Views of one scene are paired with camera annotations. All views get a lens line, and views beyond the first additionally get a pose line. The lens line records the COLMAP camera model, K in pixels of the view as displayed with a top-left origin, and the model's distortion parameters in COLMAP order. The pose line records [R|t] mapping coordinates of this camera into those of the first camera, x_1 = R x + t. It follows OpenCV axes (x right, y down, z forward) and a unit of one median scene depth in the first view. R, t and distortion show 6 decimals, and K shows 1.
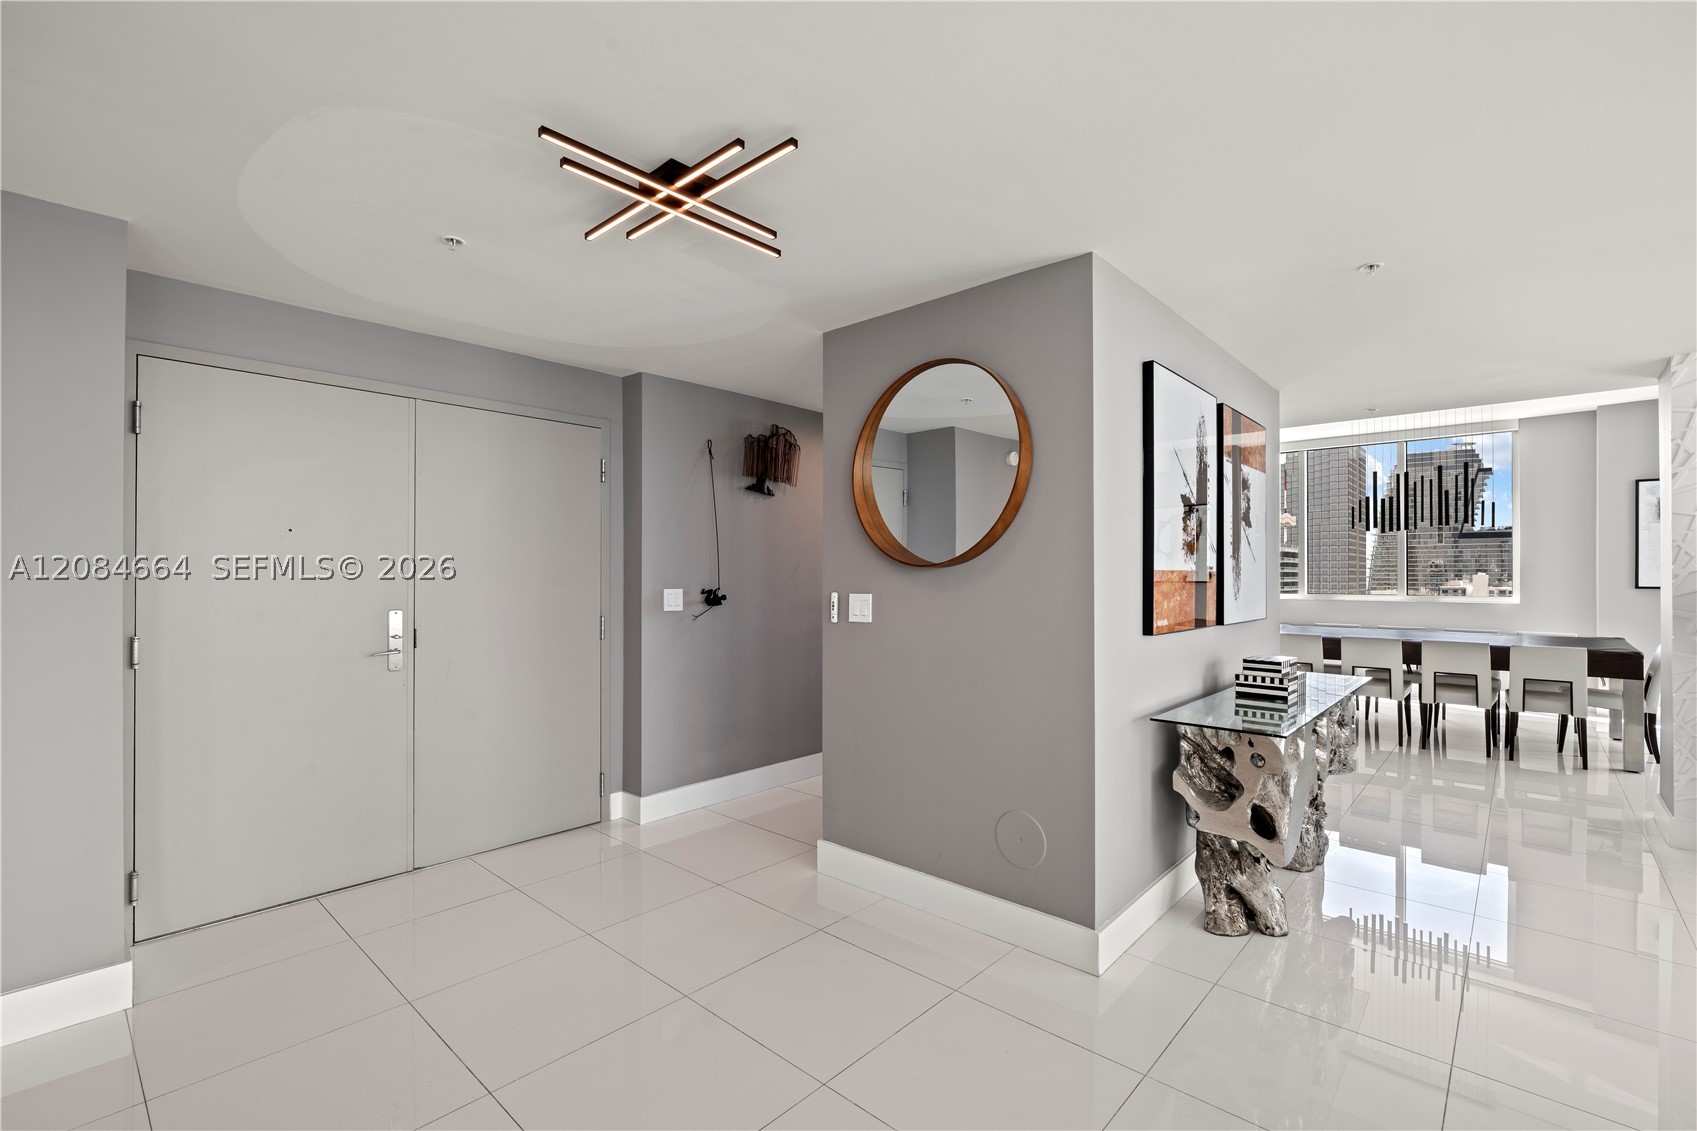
lens RADIAL K [[753.9, 0, 853.5], [0, 753.9, 577.4], [0, 0, 1]] dist [-0.010115, 0.001451]
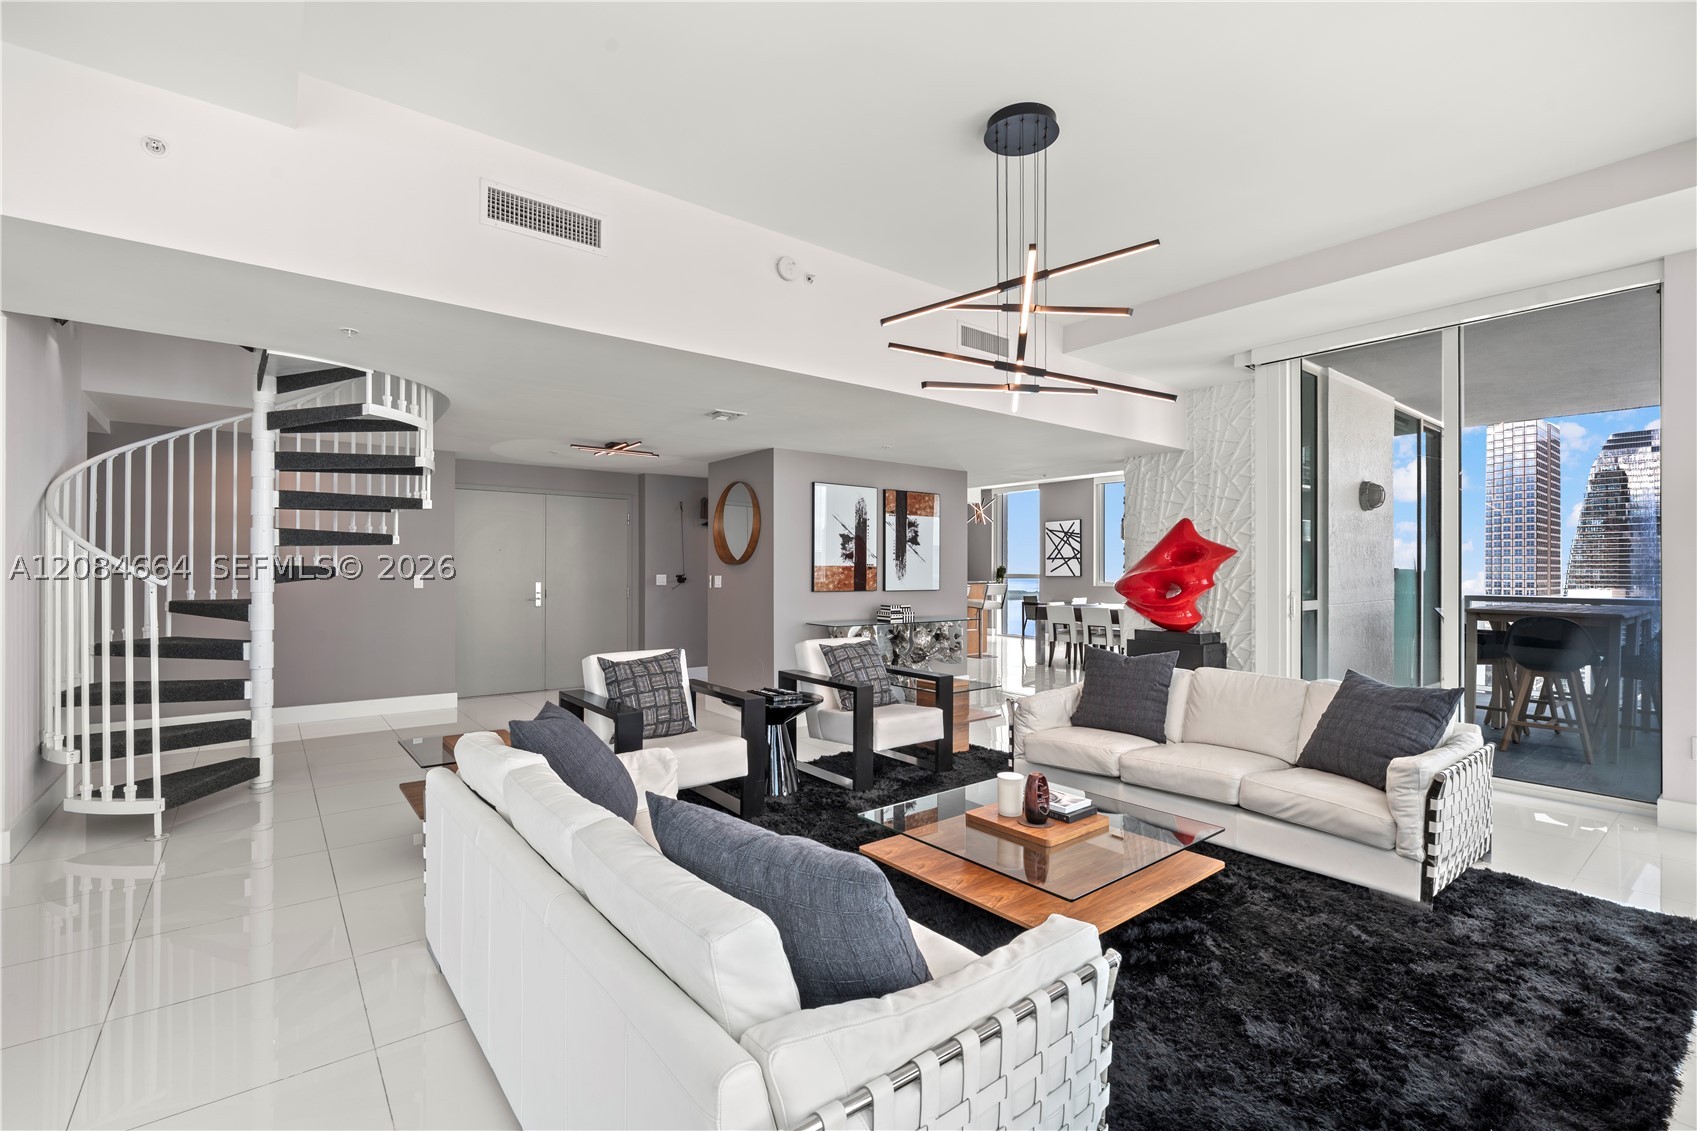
lens RADIAL K [[753.9, 0, 852.8], [0, 753.9, 575.9], [0, 0, 1]] dist [-0.010115, 0.001451]
pose [[0.985790, 0.004767, -0.167915, 0.765471], [-0.003874, 0.999977, 0.005648, 0.007098], [0.167938, -0.004918, 0.985785, -1.170738]]
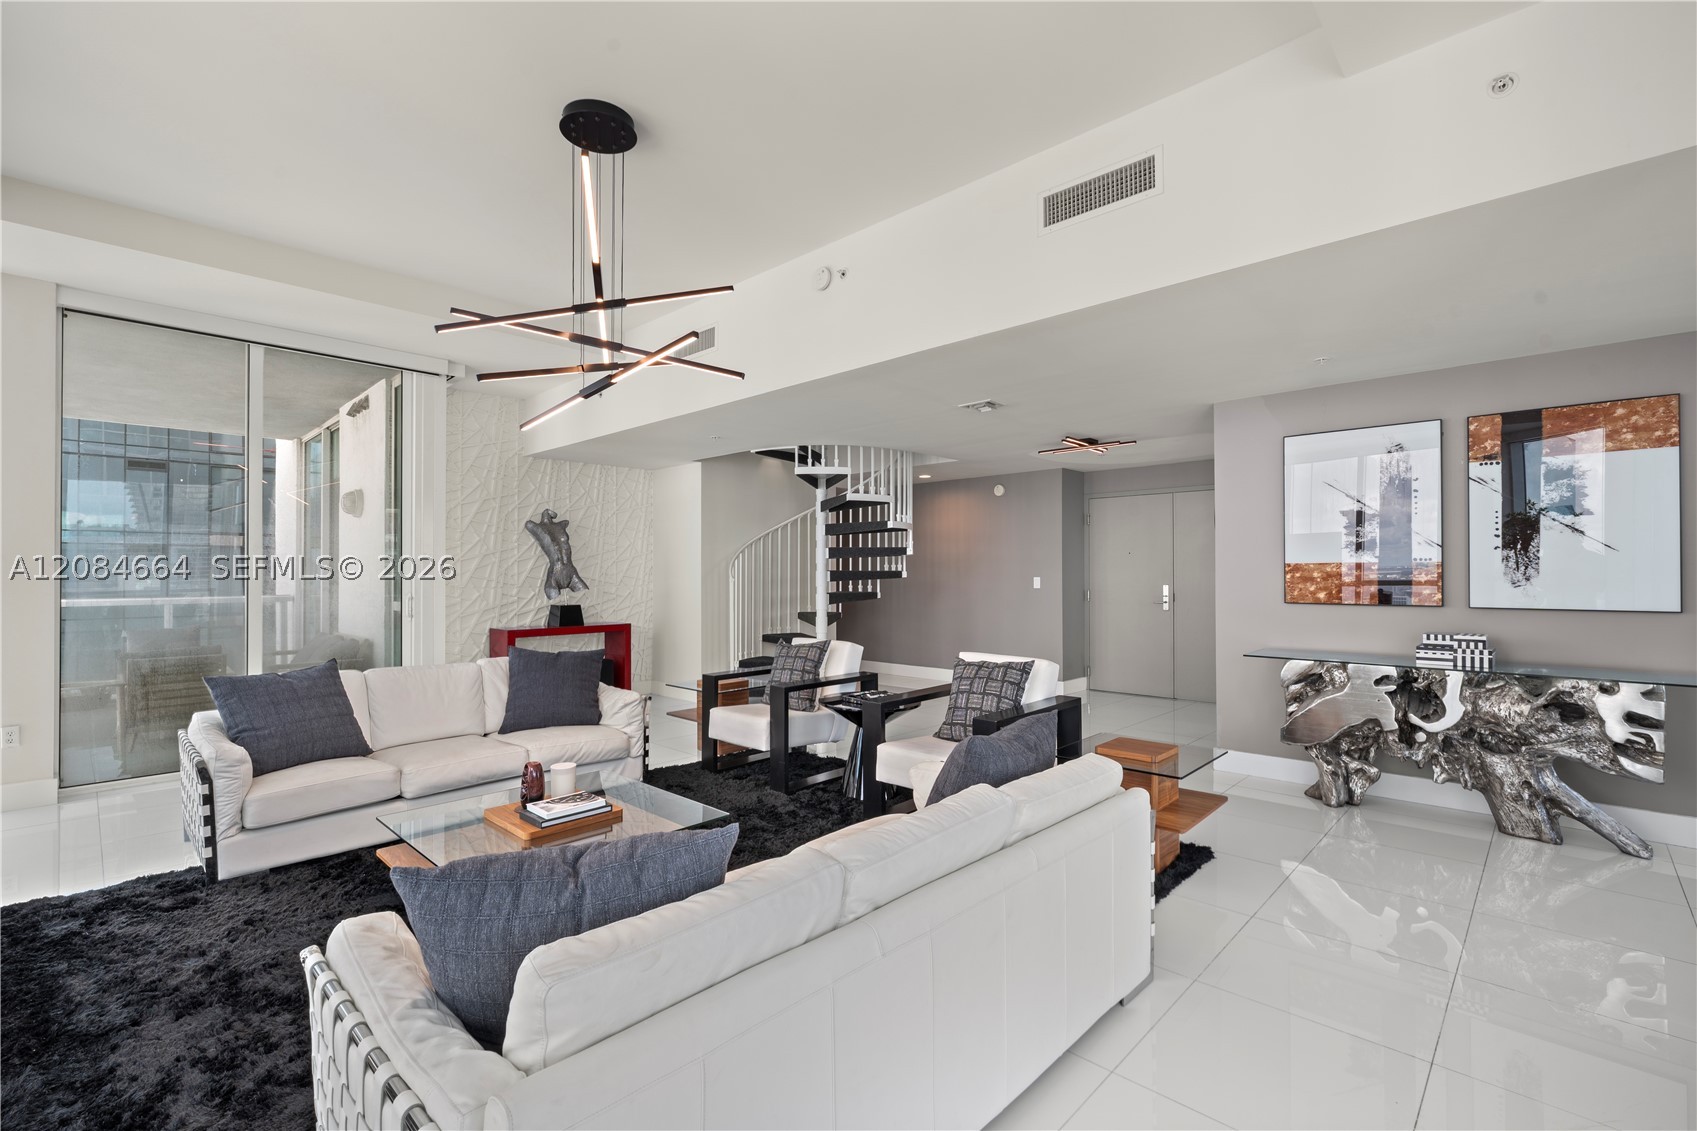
lens RADIAL K [[753.9, 0, 833.1], [0, 753.9, 563.2], [0, 0, 1]] dist [-0.010115, 0.001451]
pose [[-0.036953, -0.012693, -0.999236, 1.687986], [0.003701, 0.999911, -0.012839, 0.004069], [0.999310, -0.004173, -0.036903, 0.072319]]
